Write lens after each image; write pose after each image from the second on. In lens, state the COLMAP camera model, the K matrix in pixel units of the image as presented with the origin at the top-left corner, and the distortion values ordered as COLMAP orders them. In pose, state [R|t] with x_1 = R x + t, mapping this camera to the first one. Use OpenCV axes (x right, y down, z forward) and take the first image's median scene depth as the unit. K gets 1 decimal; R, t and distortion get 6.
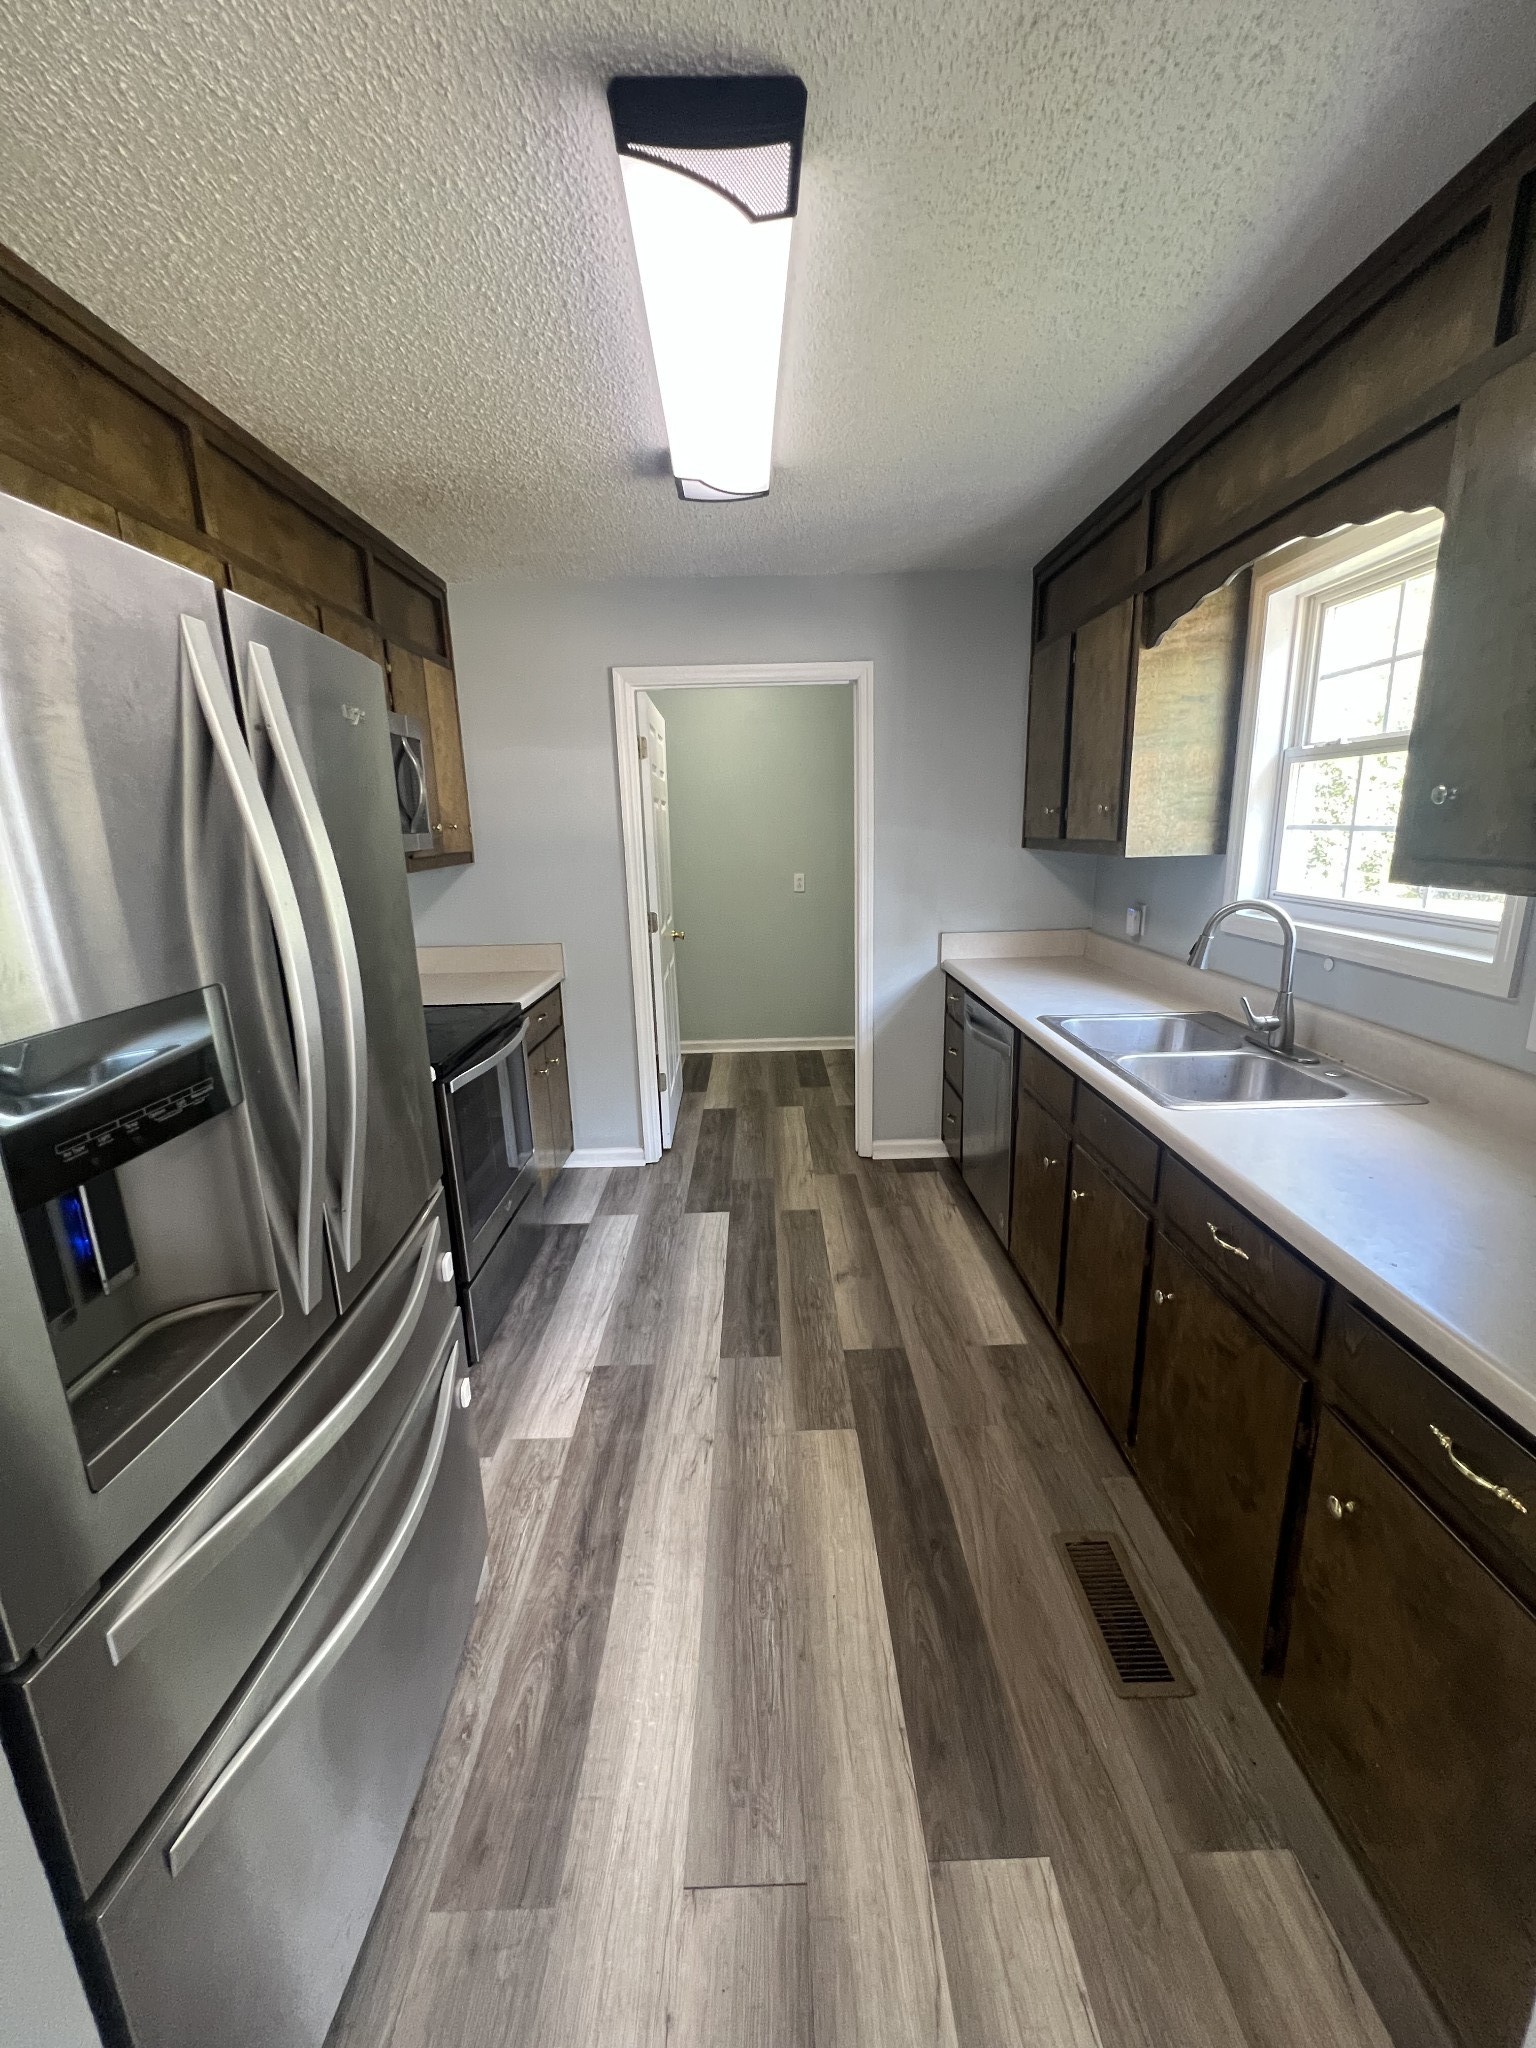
lens RADIAL K [[818.2, 0, 768.0], [0, 818.2, 1024.0], [0, 0, 1]] dist [-0.002368, 0.000272]
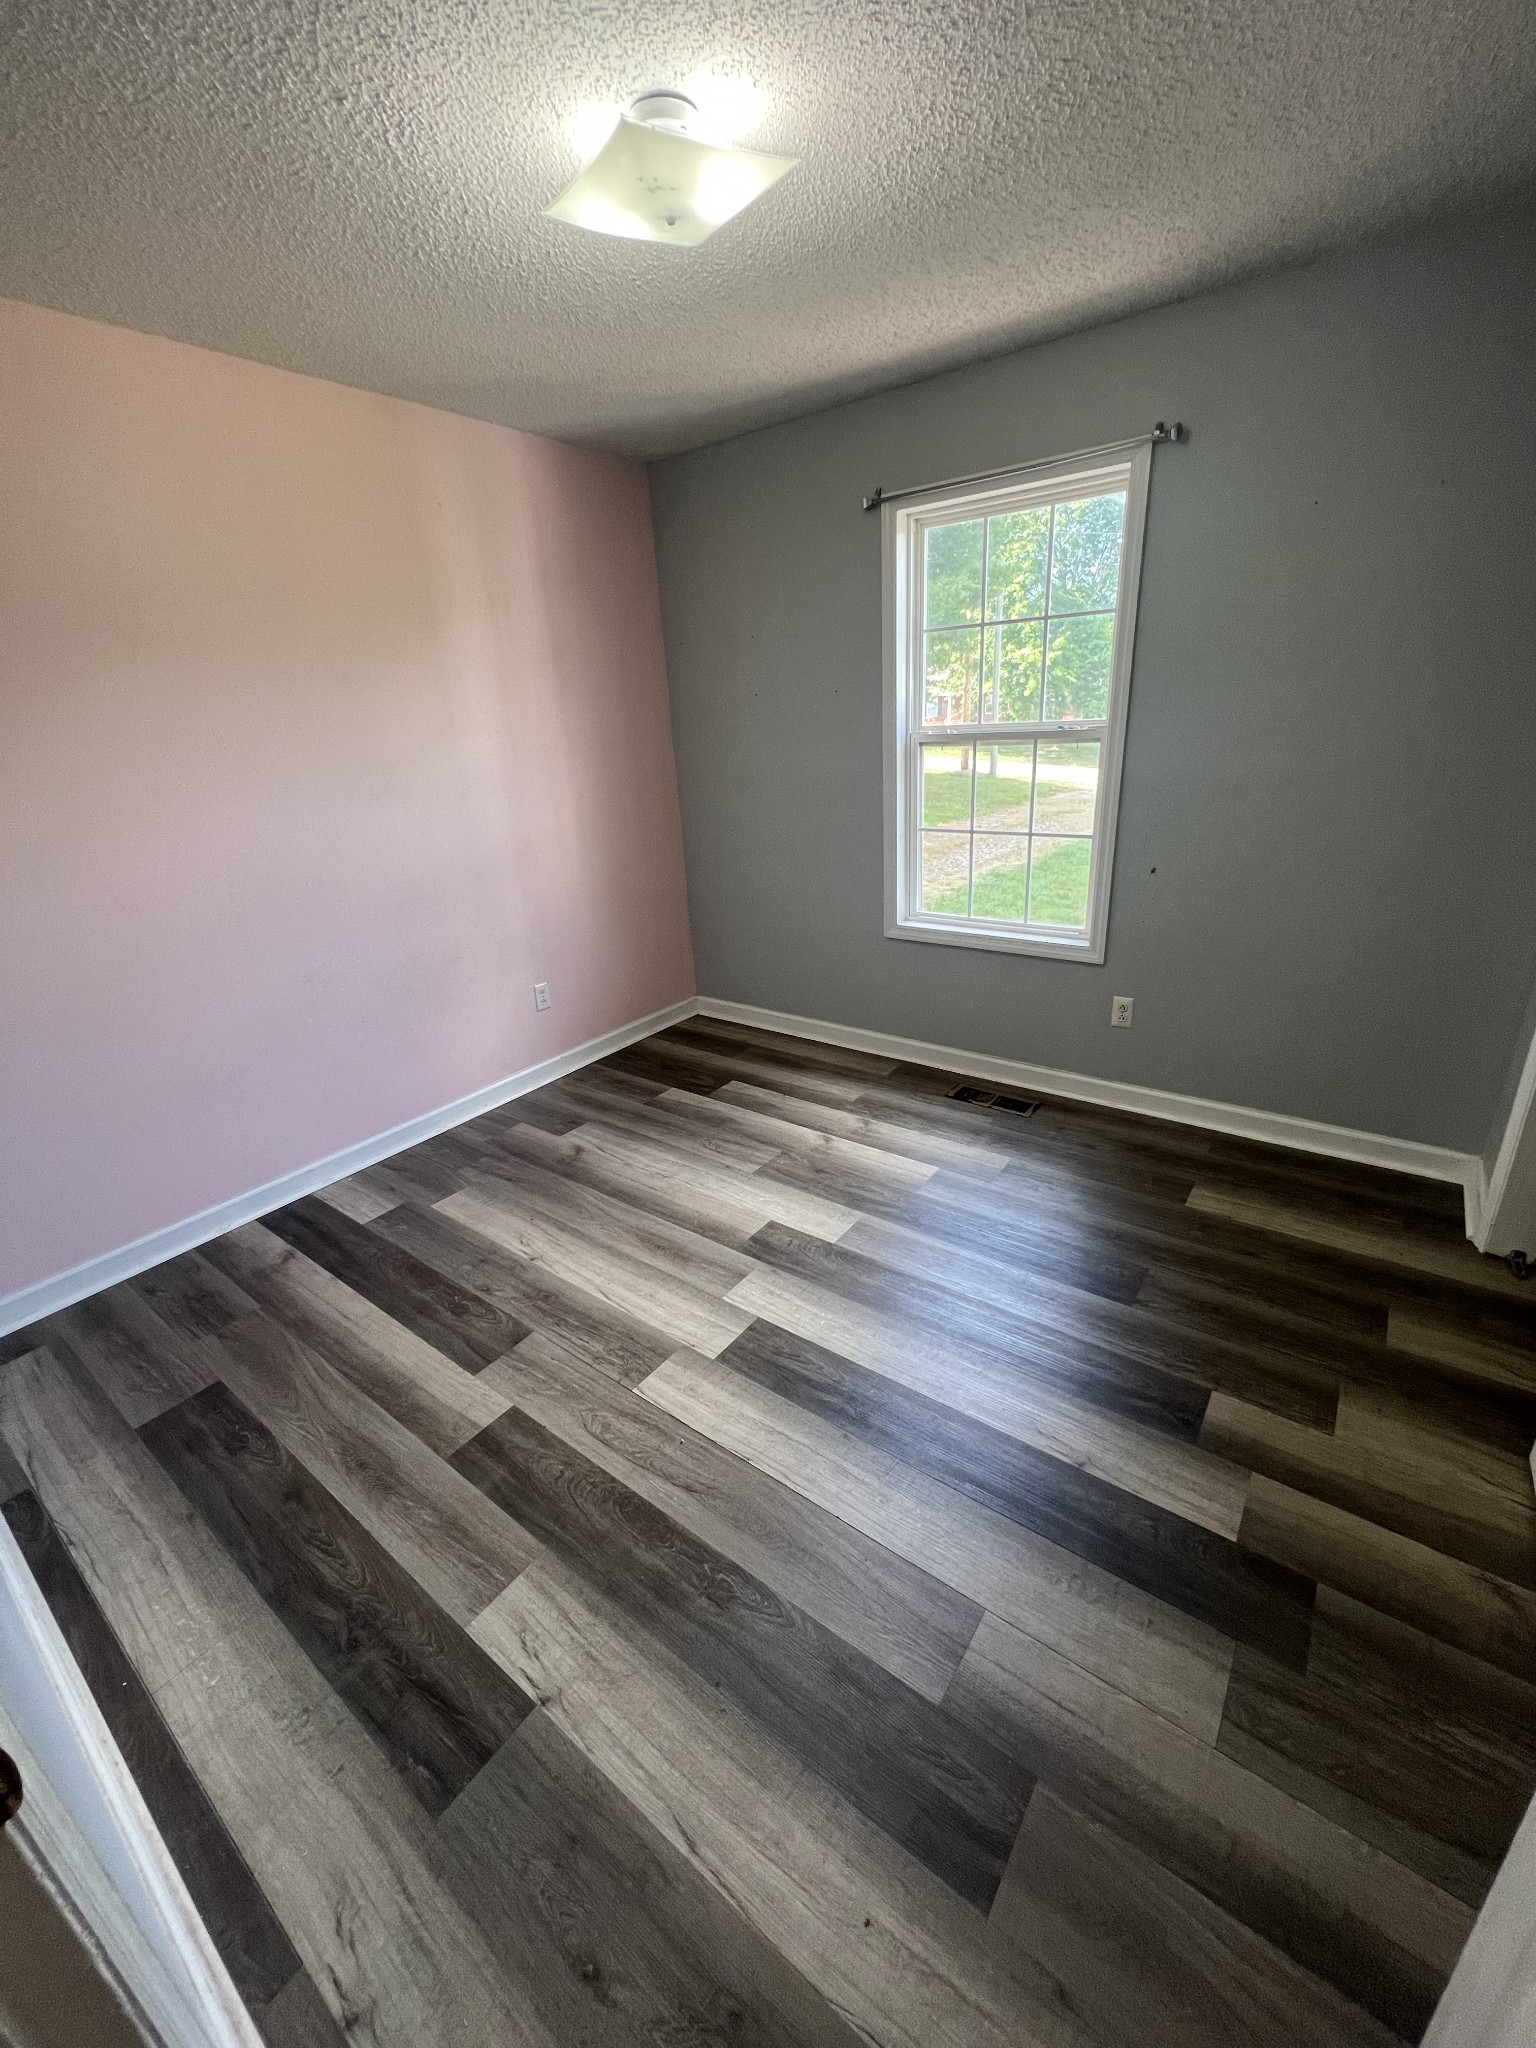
lens RADIAL K [[818.2, 0, 768.0], [0, 818.2, 1024.0], [0, 0, 1]] dist [-0.002368, 0.000272]
pose [[-0.608186, 0.281149, -0.742338, -0.026332], [-0.157808, 0.873686, 0.460185, -0.215850], [0.777951, 0.397024, -0.486995, 1.033411]]
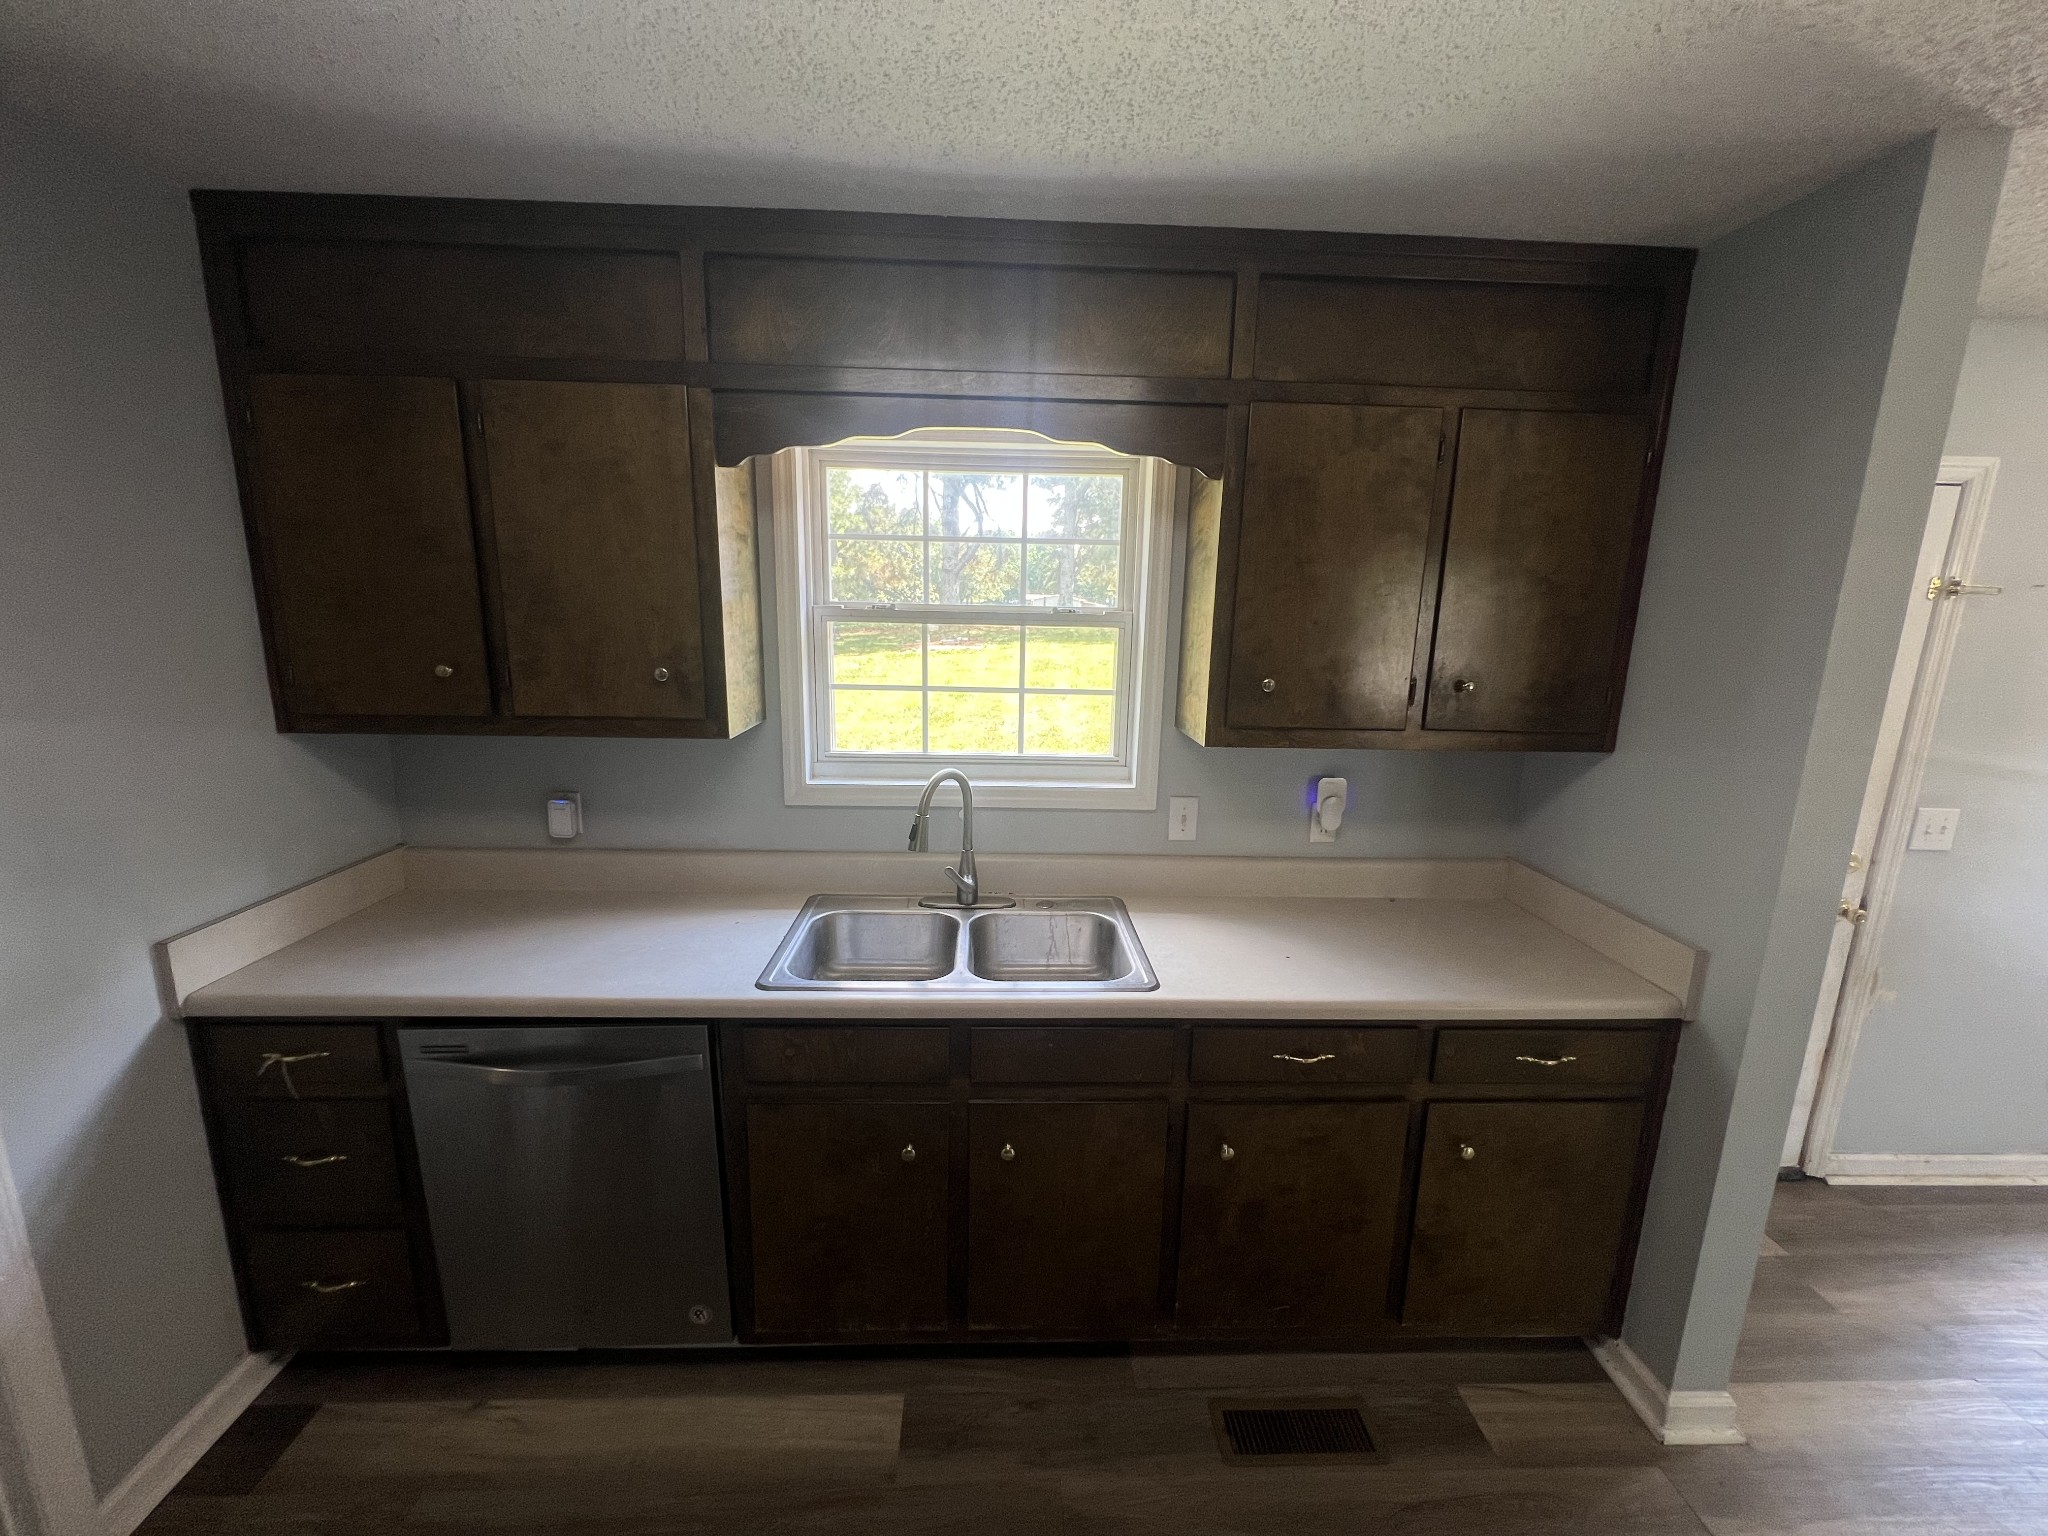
lens RADIAL K [[818.2, 0, 1022.7], [0, 818.2, 768.1], [0, 0, 1]] dist [-0.002368, 0.000272]
pose [[-0.022600, -0.177658, 0.983833, -0.317610], [0.220371, 0.958994, 0.178235, -0.266410], [-0.975154, 0.220837, 0.017477, 0.775676]]
